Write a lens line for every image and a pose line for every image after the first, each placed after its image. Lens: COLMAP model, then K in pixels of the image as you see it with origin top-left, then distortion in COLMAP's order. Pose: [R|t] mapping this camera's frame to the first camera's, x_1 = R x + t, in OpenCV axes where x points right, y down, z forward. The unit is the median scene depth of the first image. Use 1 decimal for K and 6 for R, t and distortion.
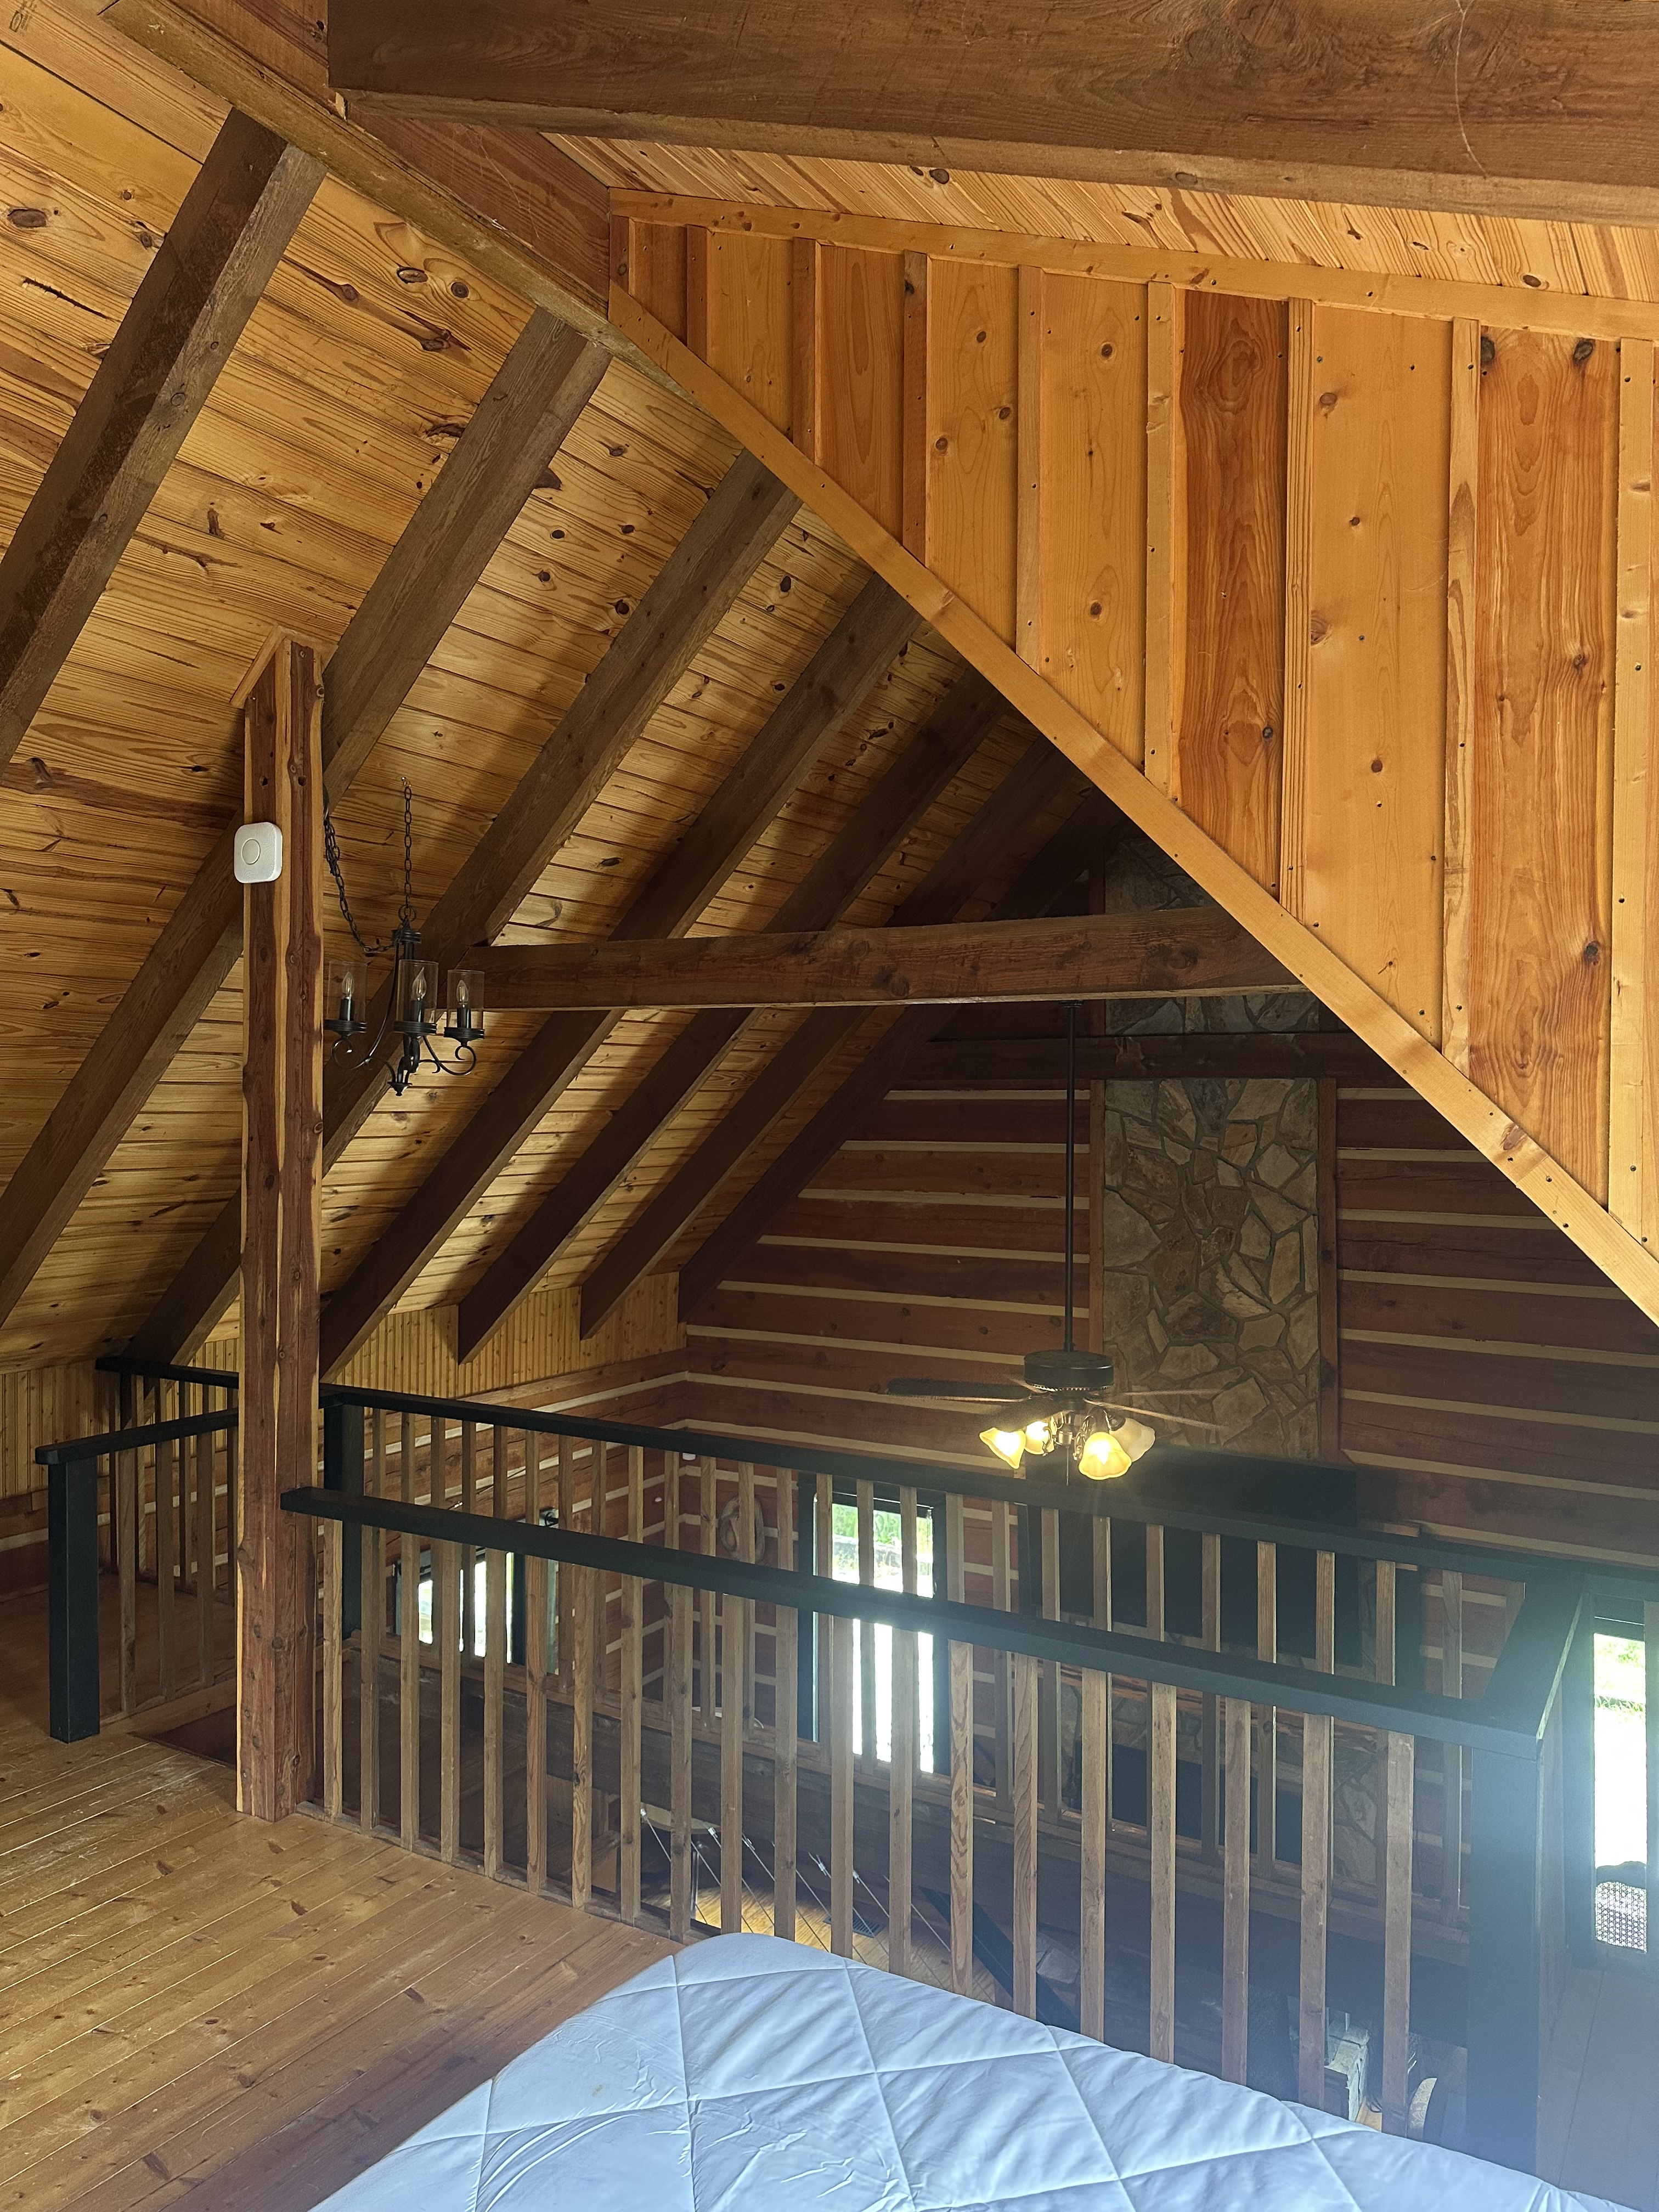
lens RADIAL K [[1569.0, 0, 827.4], [0, 1569.0, 1112.4], [0, 0, 1]] dist [0.037924, -0.034189]
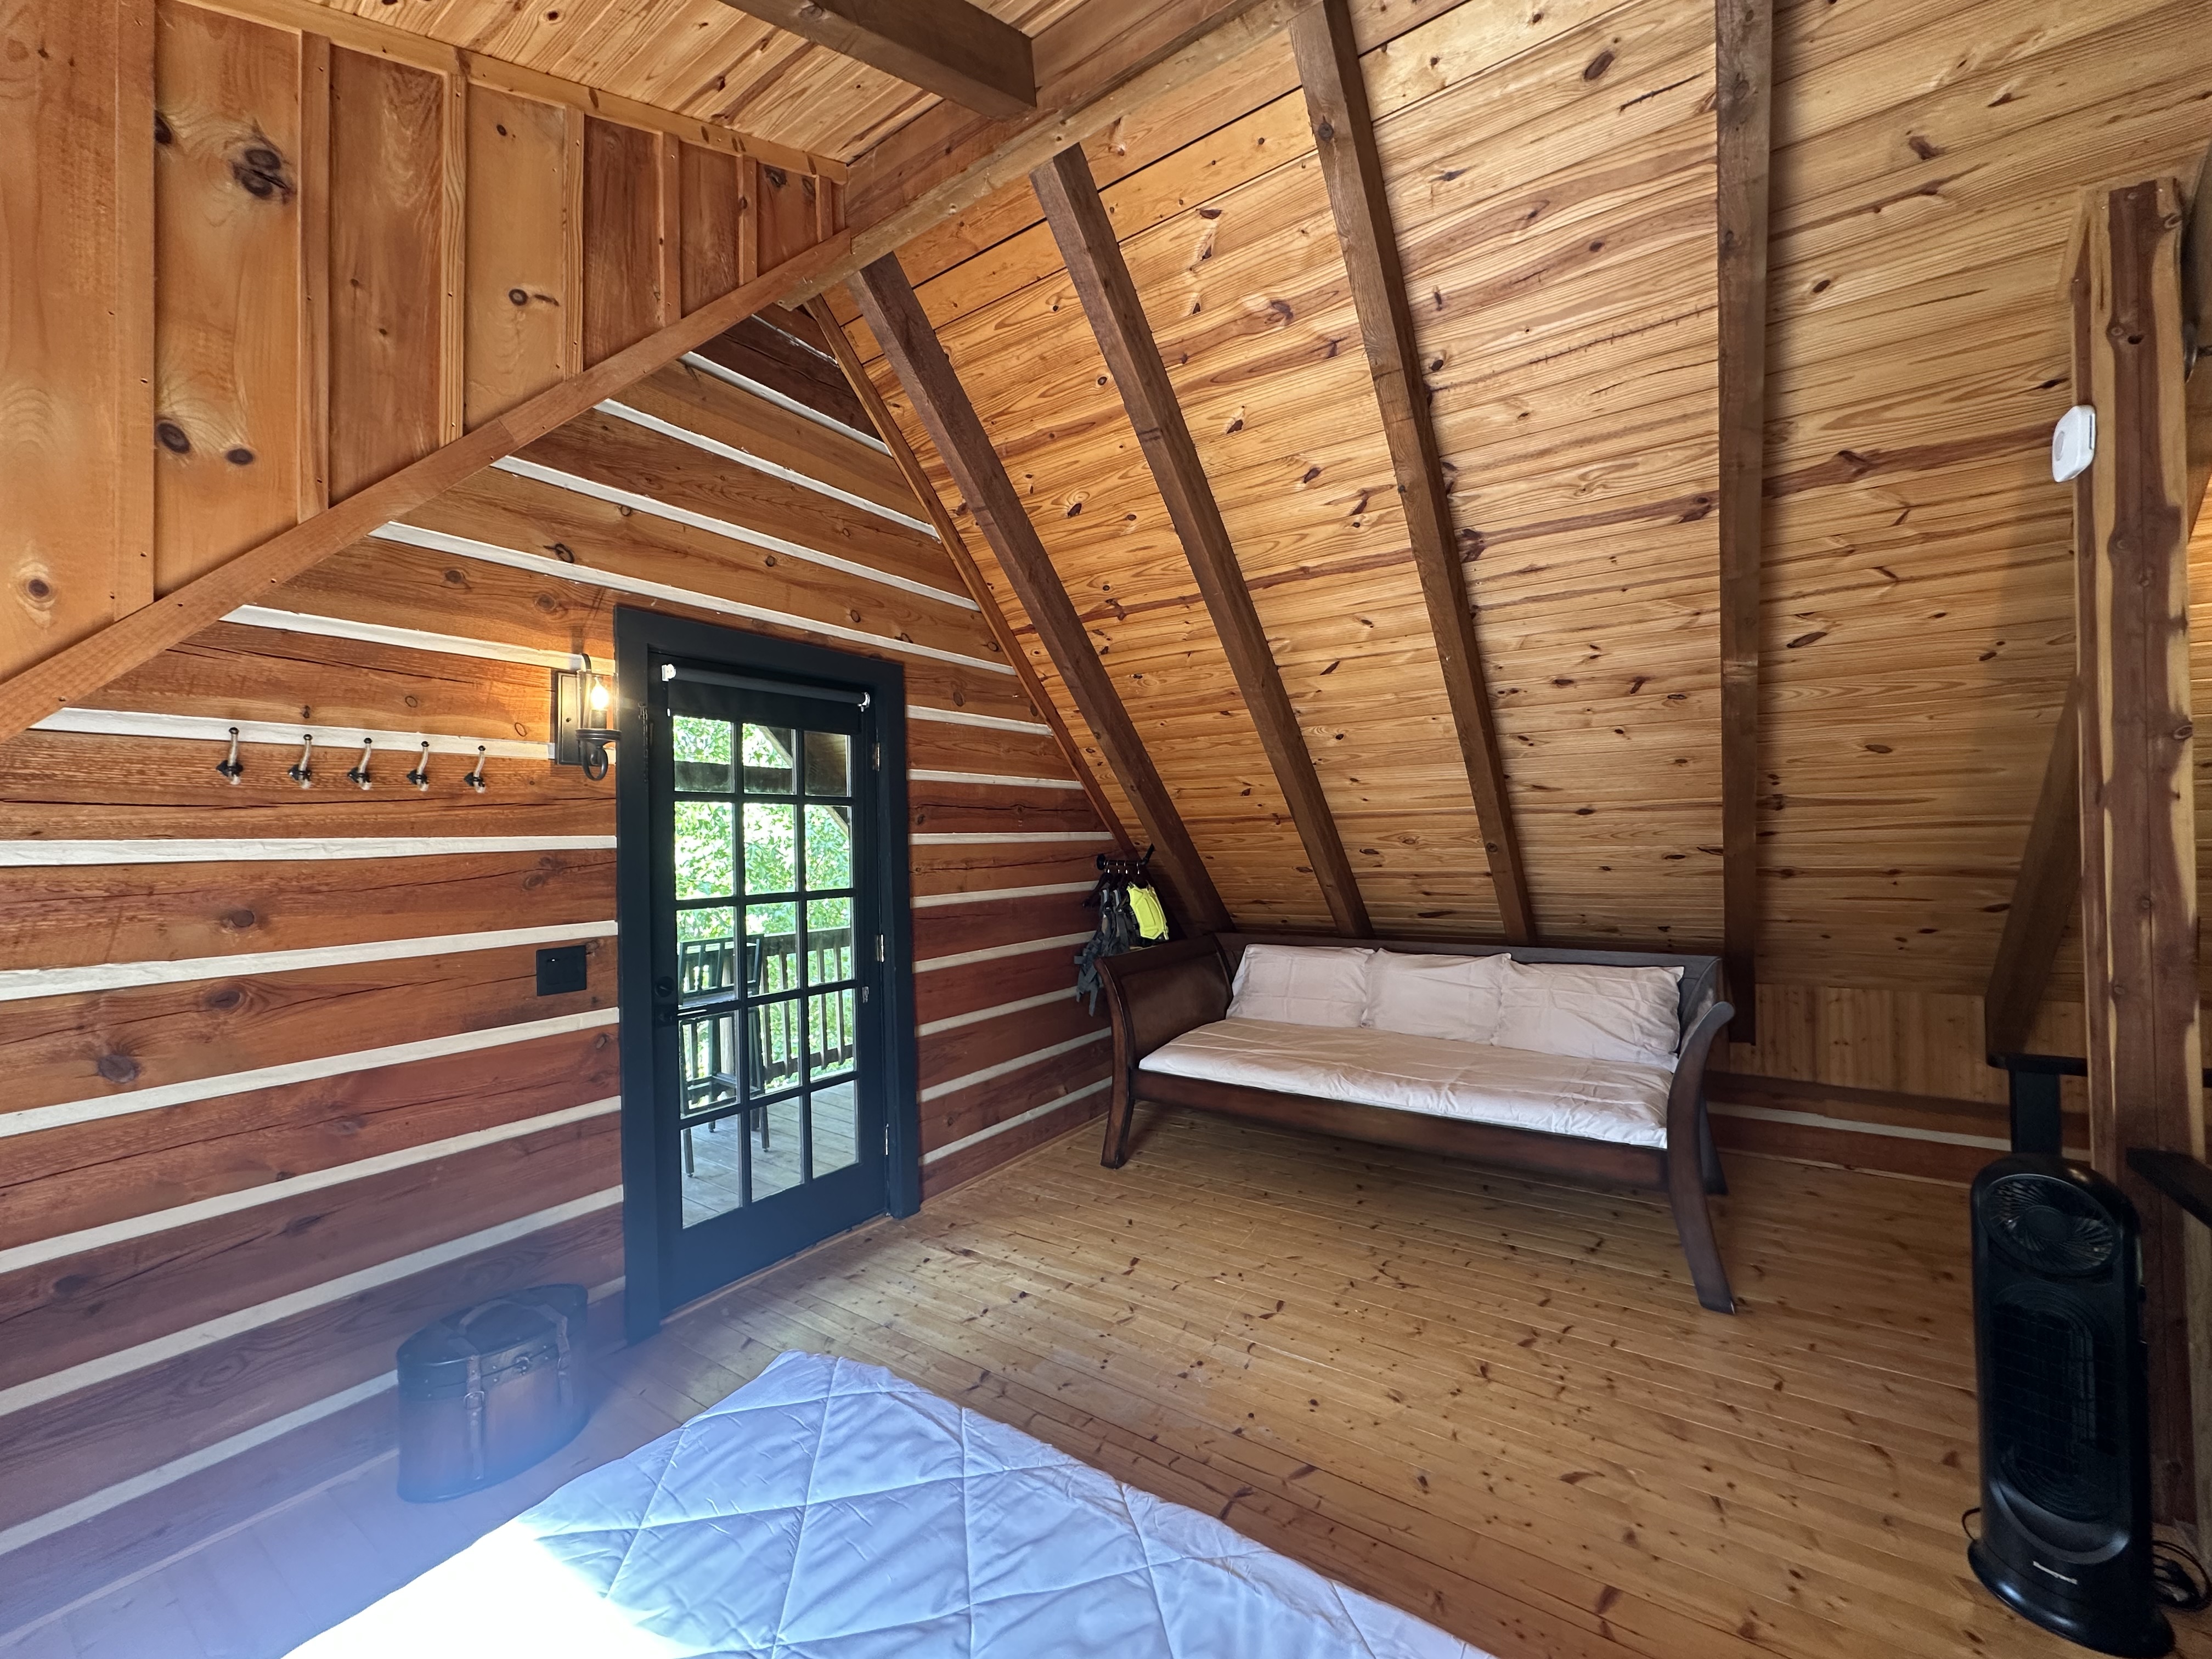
lens RADIAL K [[881.9, 0, 1101.1], [0, 881.9, 828.3], [0, 0, 1]] dist [-0.003458, 0.000663]
pose [[-0.057274, -0.018202, -0.998193, 0.190882], [0.013061, 0.999735, -0.018980, 0.066709], [0.998273, -0.014125, -0.057021, 0.473717]]
